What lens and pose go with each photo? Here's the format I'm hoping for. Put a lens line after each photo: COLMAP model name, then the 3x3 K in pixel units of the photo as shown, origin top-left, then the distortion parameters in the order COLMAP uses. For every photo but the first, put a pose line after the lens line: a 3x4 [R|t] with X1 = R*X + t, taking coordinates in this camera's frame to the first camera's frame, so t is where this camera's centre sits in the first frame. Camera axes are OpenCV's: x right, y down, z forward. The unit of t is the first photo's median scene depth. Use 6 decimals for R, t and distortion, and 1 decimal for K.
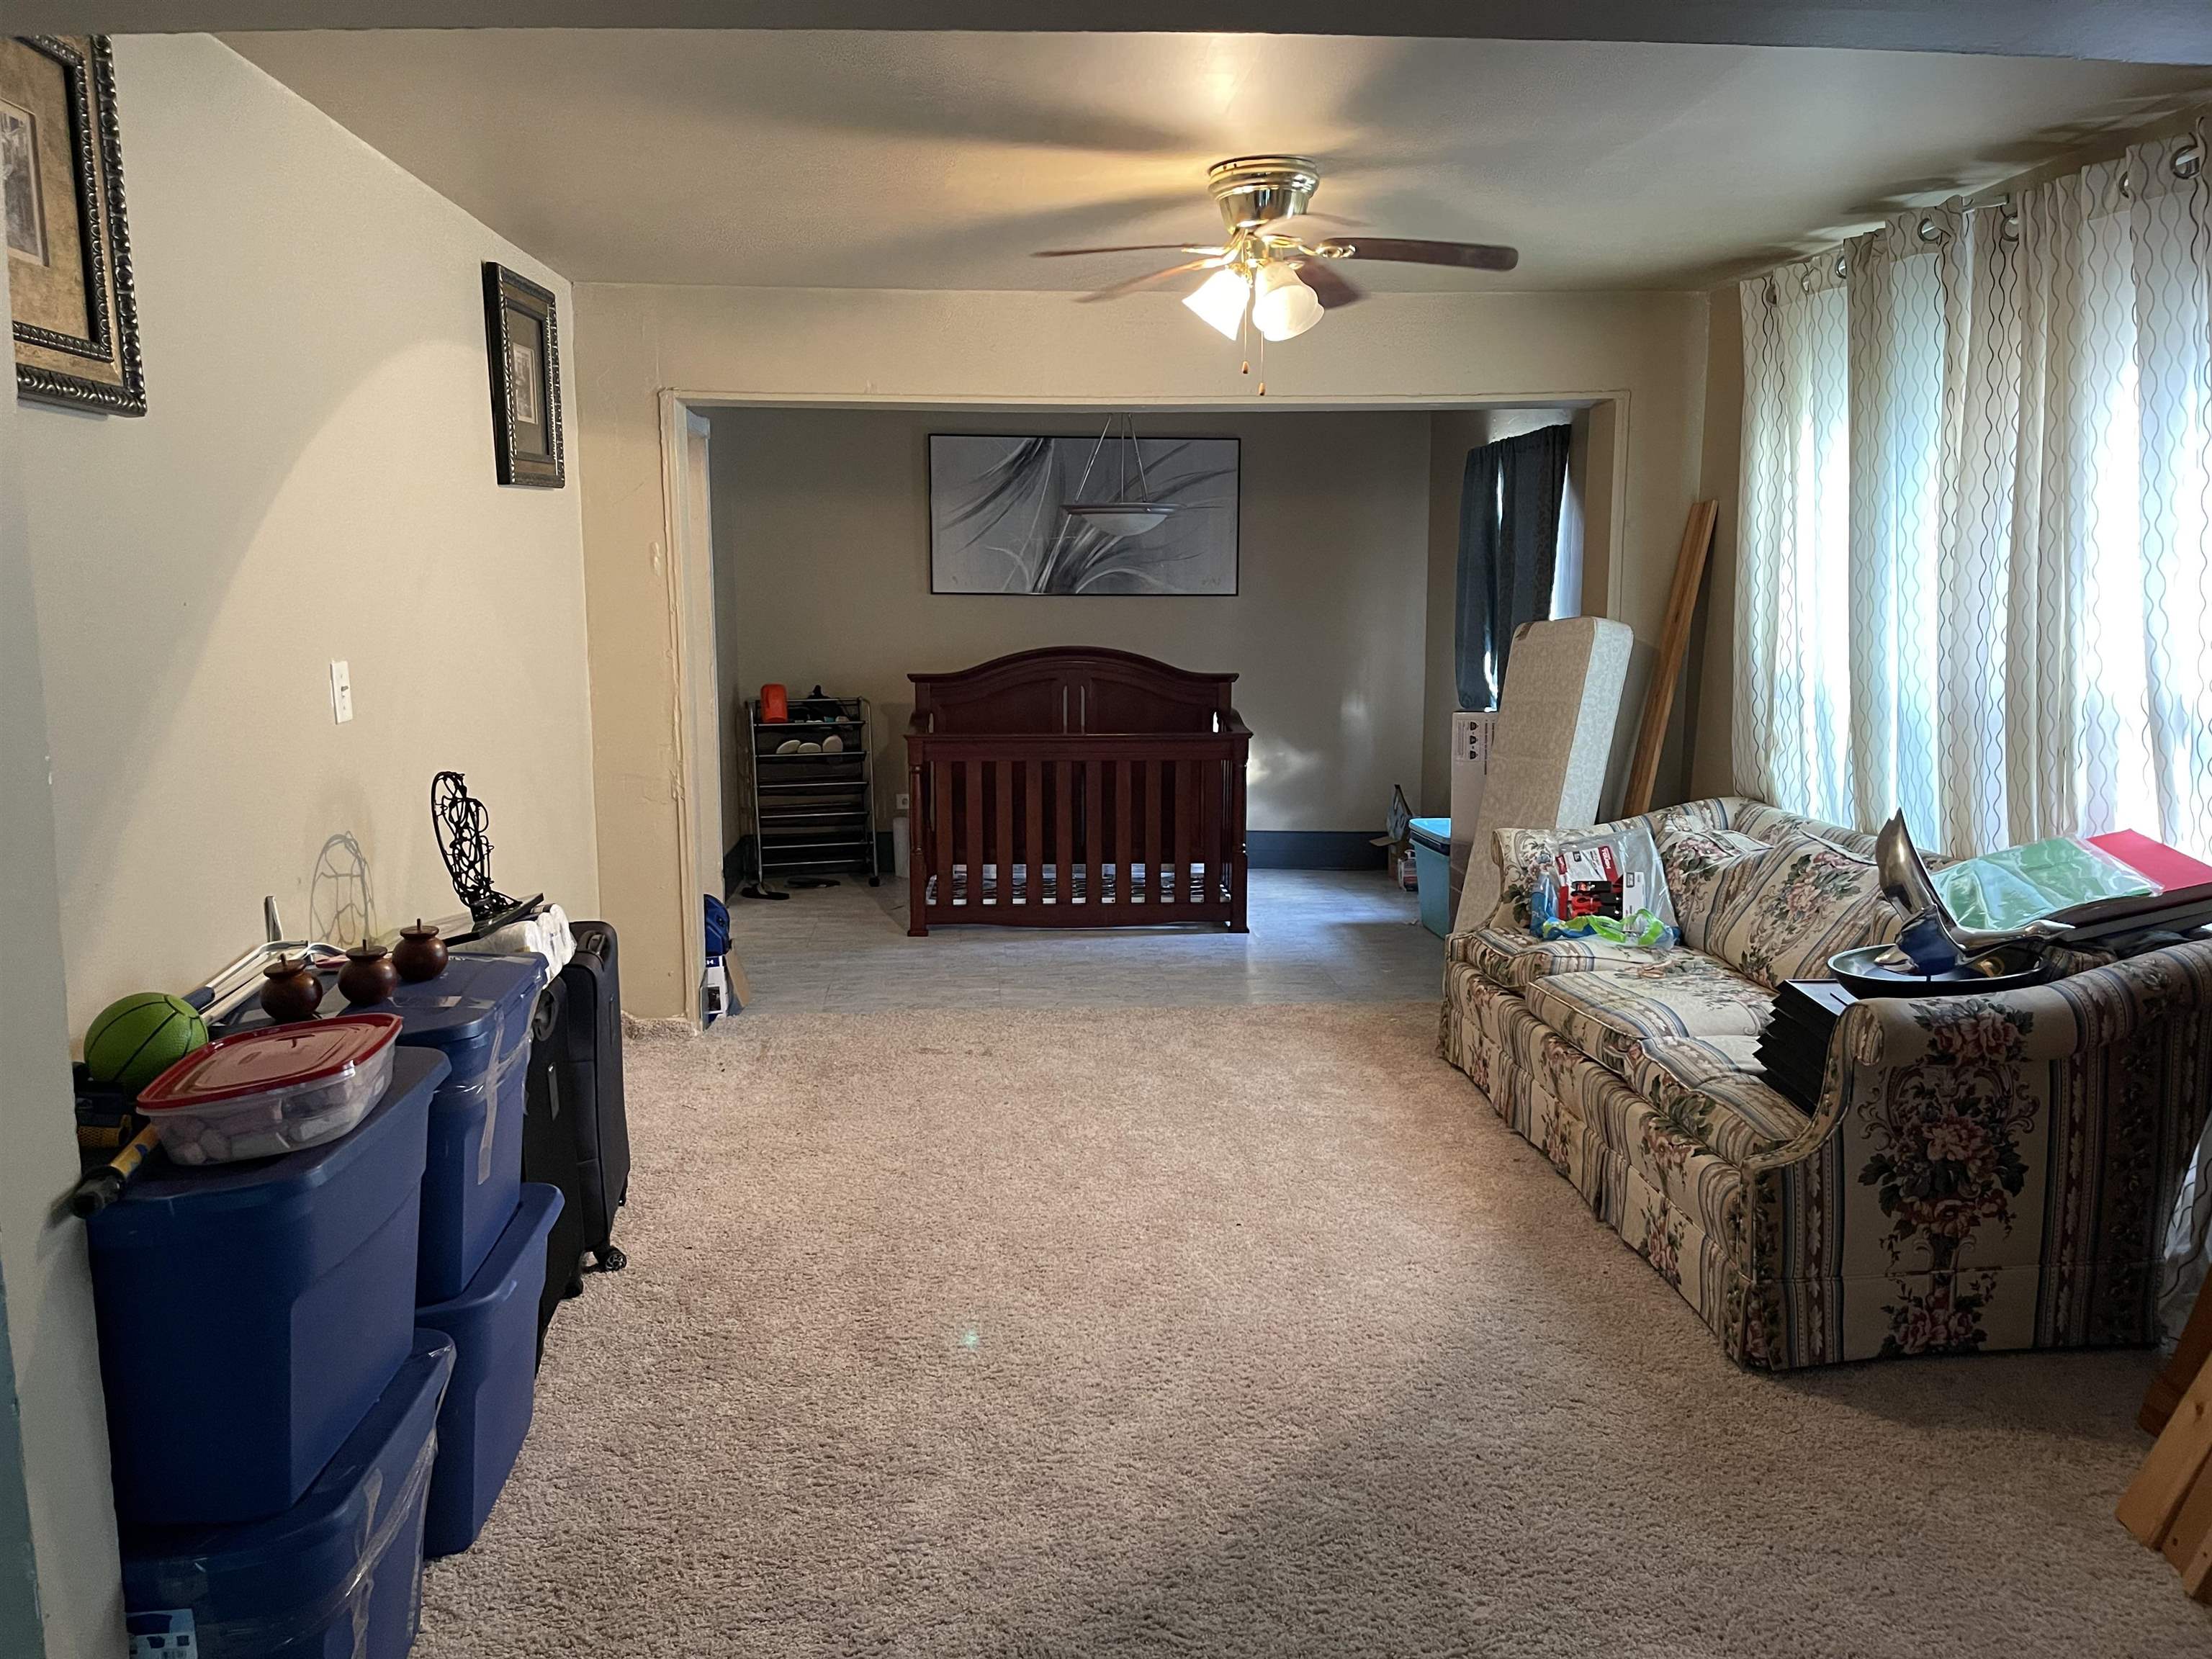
lens RADIAL K [[1632.7, 0, 1074.6], [0, 1632.7, 818.6], [0, 0, 1]] dist [0.081304, -0.112221]
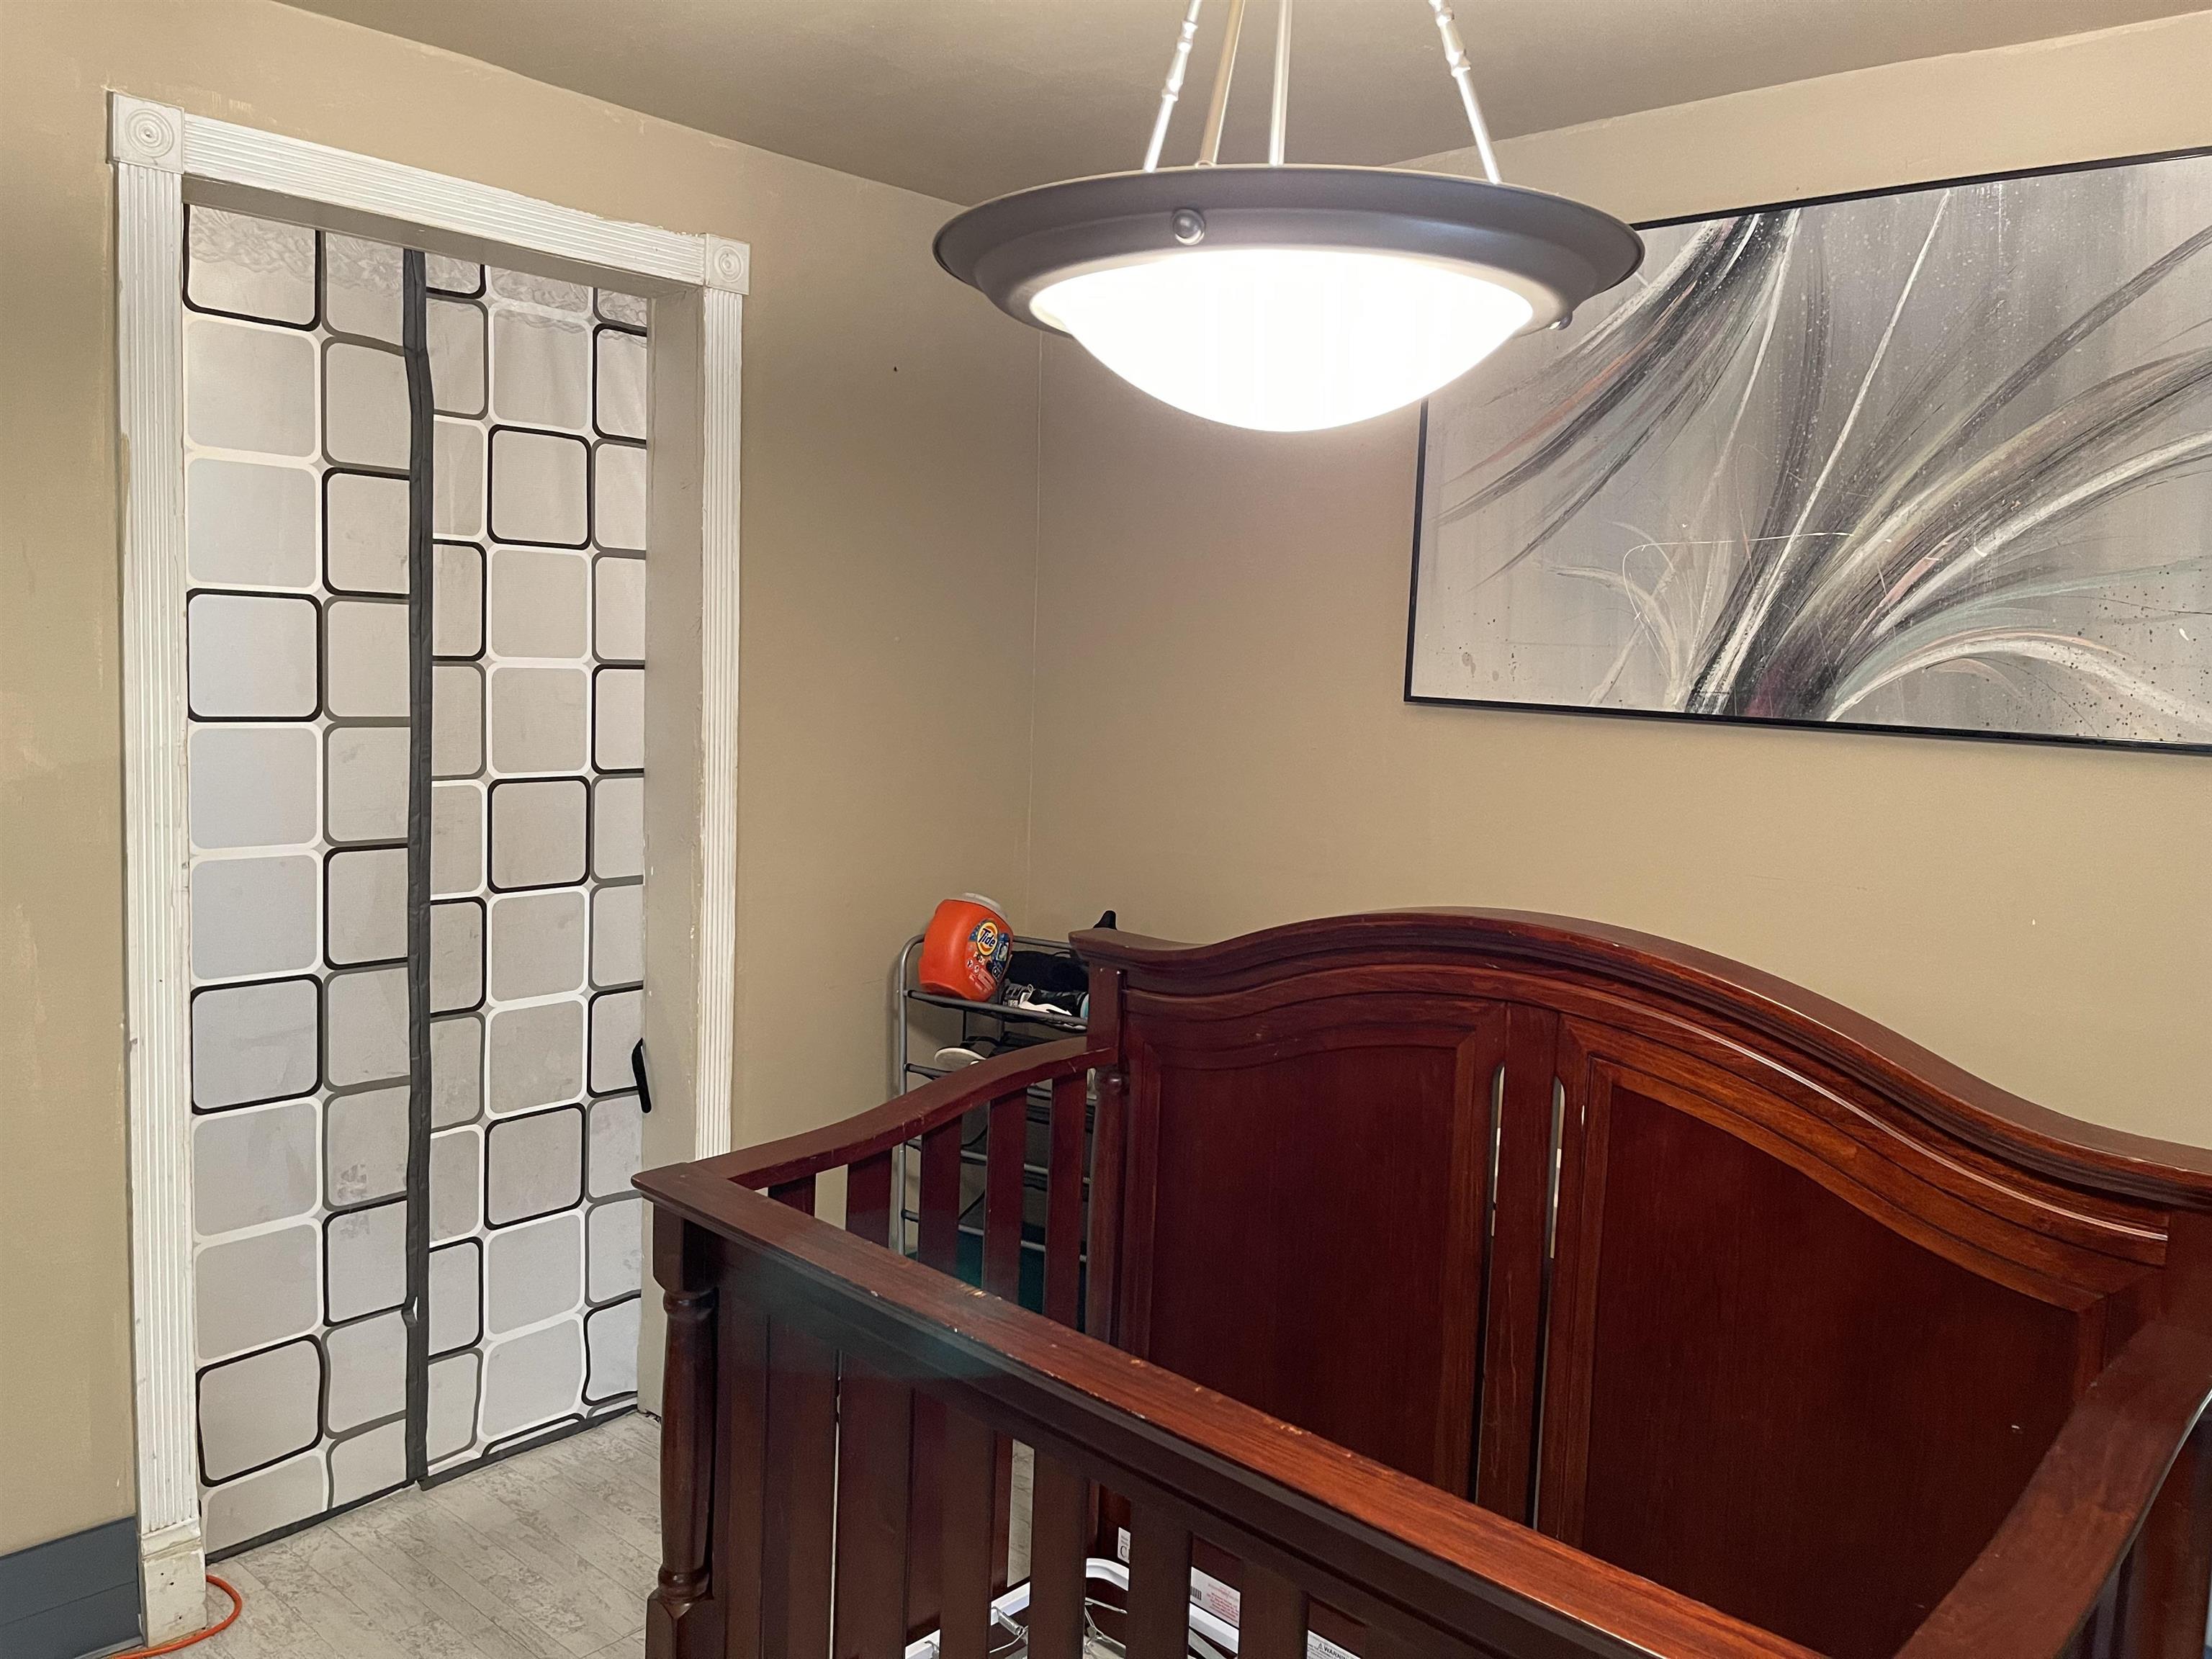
lens RADIAL K [[1632.7, 0, 1074.6], [0, 1632.7, 818.6], [0, 0, 1]] dist [0.081304, -0.112221]
pose [[0.717040, 0.094979, -0.690530, 0.219029], [-0.139375, 0.990203, -0.008528, -0.192366], [0.682955, 0.102358, 0.723253, 1.350610]]
